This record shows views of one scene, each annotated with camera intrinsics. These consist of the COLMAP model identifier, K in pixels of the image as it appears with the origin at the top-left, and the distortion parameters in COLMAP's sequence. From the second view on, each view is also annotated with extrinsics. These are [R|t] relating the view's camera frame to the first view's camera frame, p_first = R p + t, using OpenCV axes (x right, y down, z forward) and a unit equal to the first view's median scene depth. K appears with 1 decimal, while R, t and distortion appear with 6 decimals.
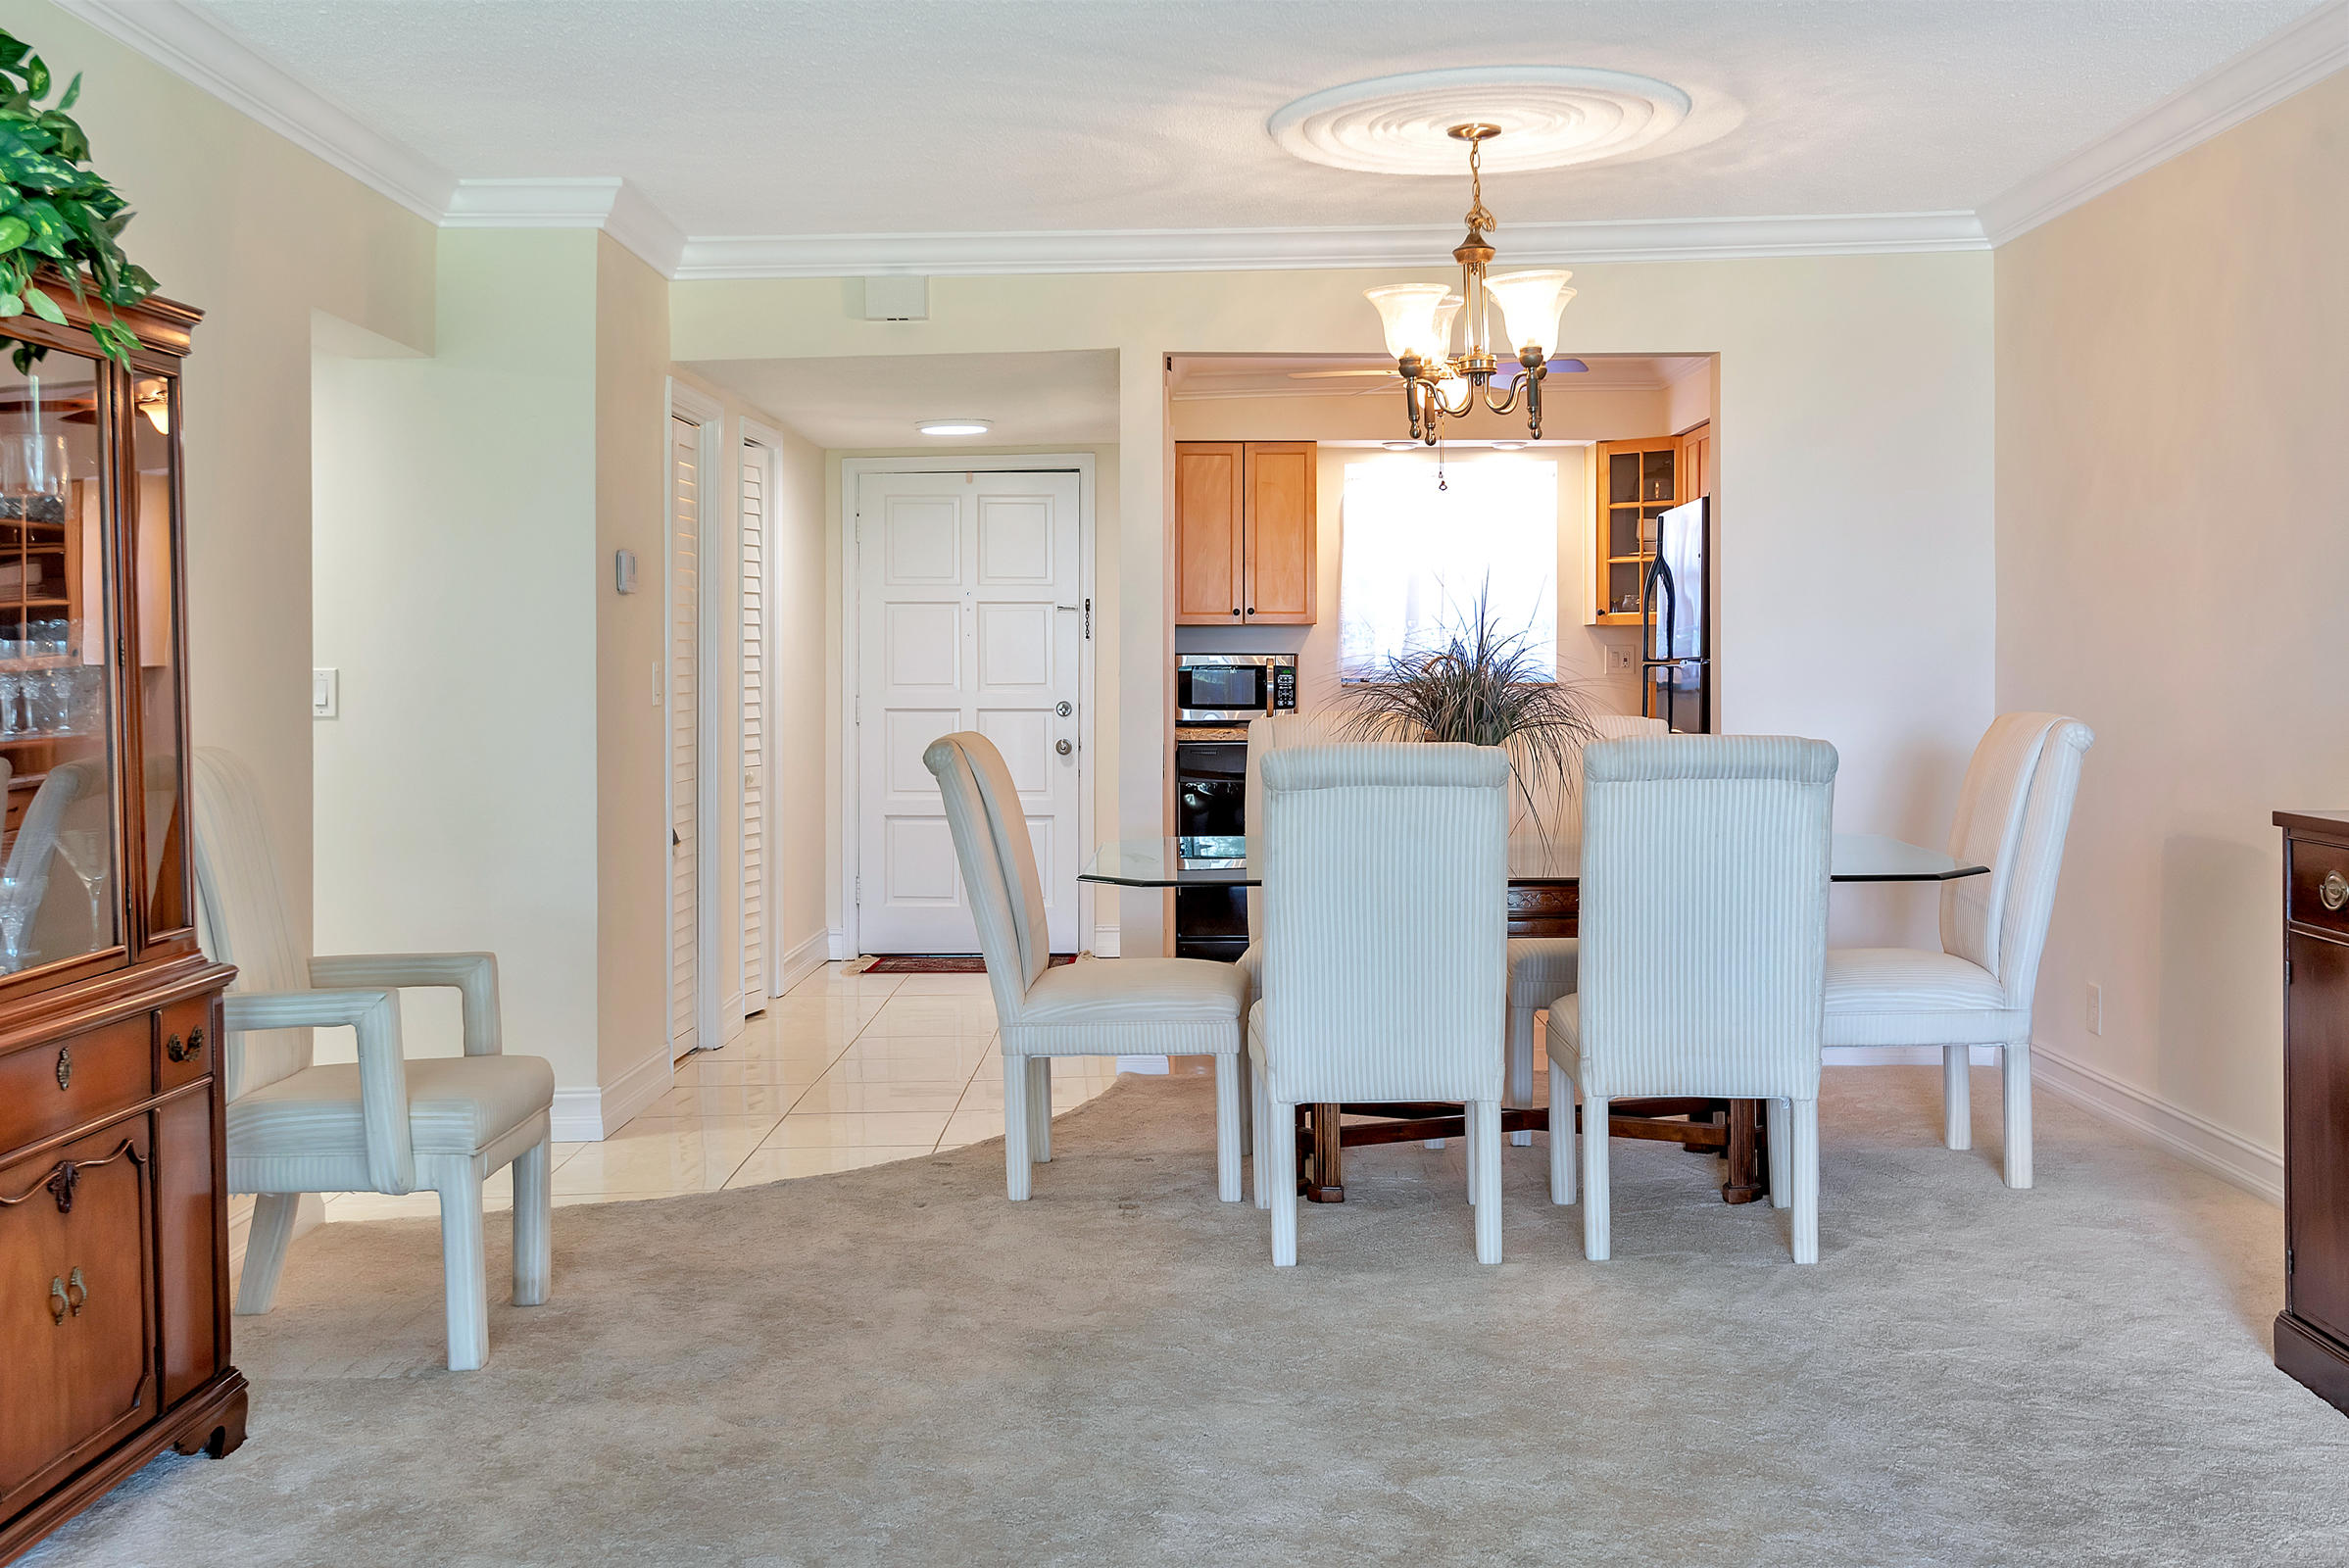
lens RADIAL K [[2313.0, 0, 1201.7], [0, 2313.0, 706.3], [0, 0, 1]] dist [-0.010563, -0.001597]
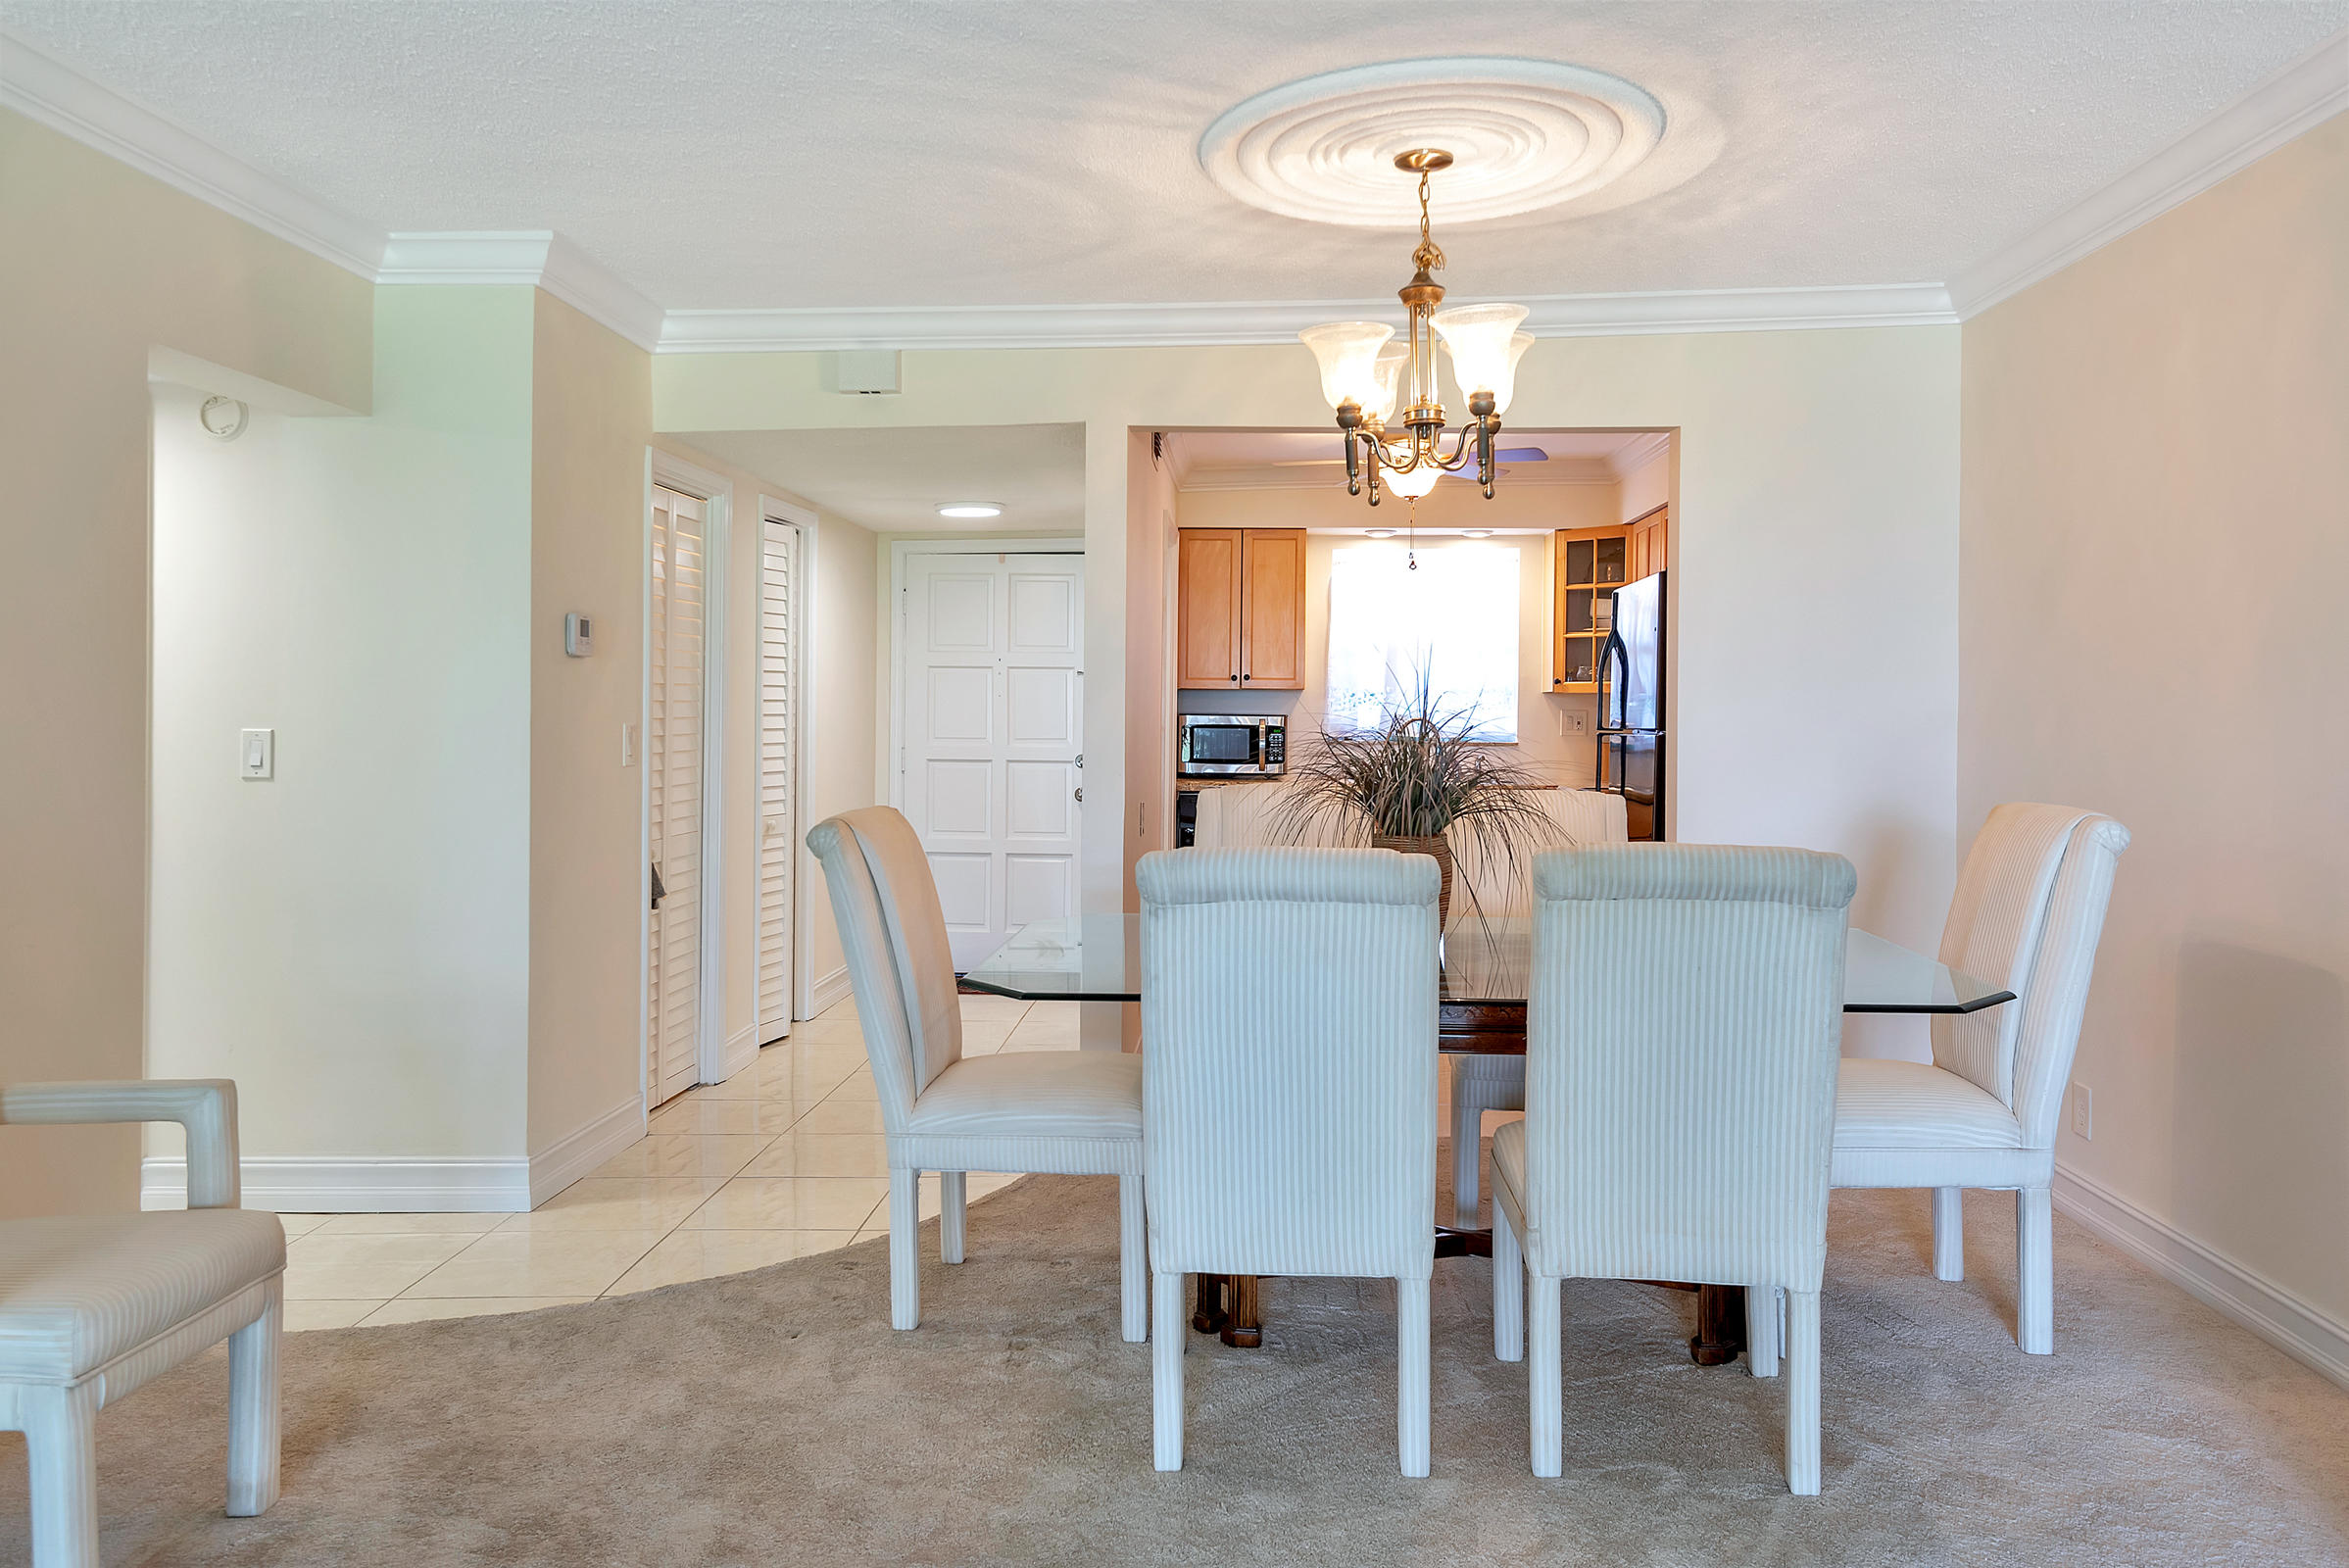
lens RADIAL K [[1639.8, 0, 1193.5], [0, 1639.8, 730.5], [0, 0, 1]] dist [0.020073, -0.000641]
pose [[0.998829, 0.011510, -0.046990, 0.050402], [-0.011785, 0.999915, -0.005591, -0.015333], [0.046922, 0.006138, 0.998880, 0.290914]]
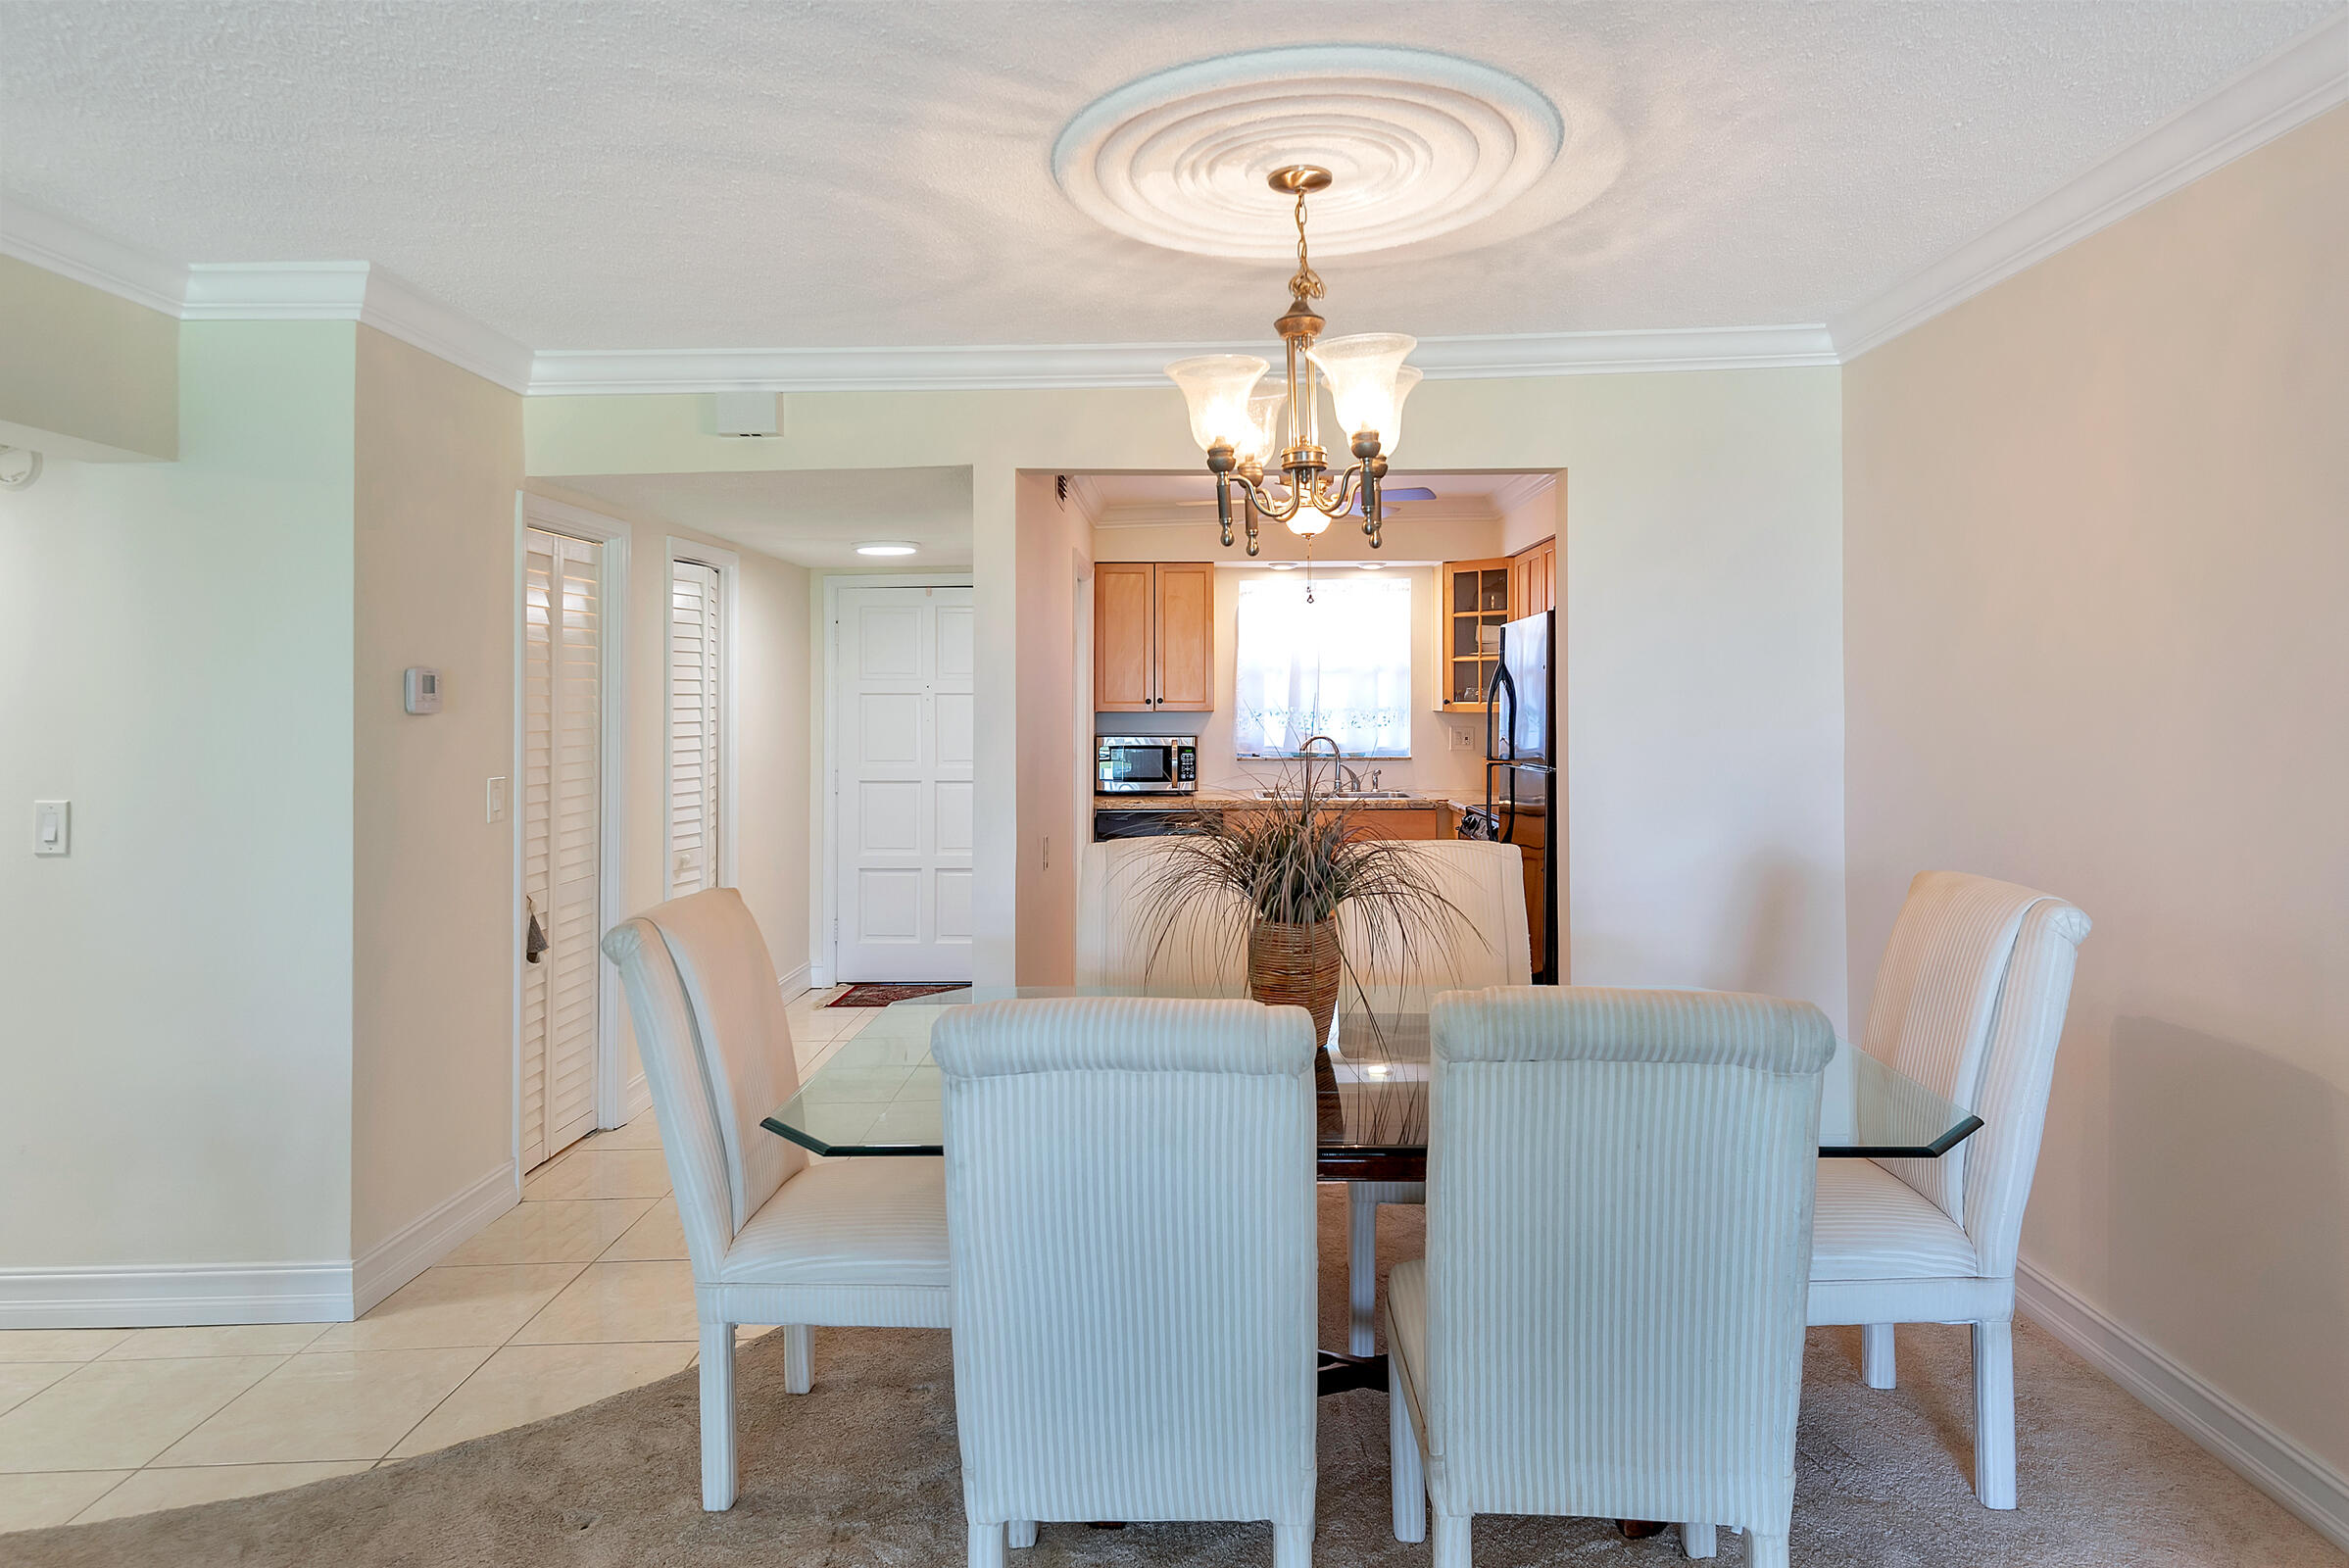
lens RADIAL K [[1355.3, 0, 1200.0], [0, 1355.3, 698.7], [0, 0, 1]] dist [0.024660, -0.002338]
pose [[0.999978, 0.000824, -0.006593, 0.071500], [-0.000950, 0.999815, -0.019202, -0.043104], [0.006576, 0.019208, 0.999794, 0.429139]]
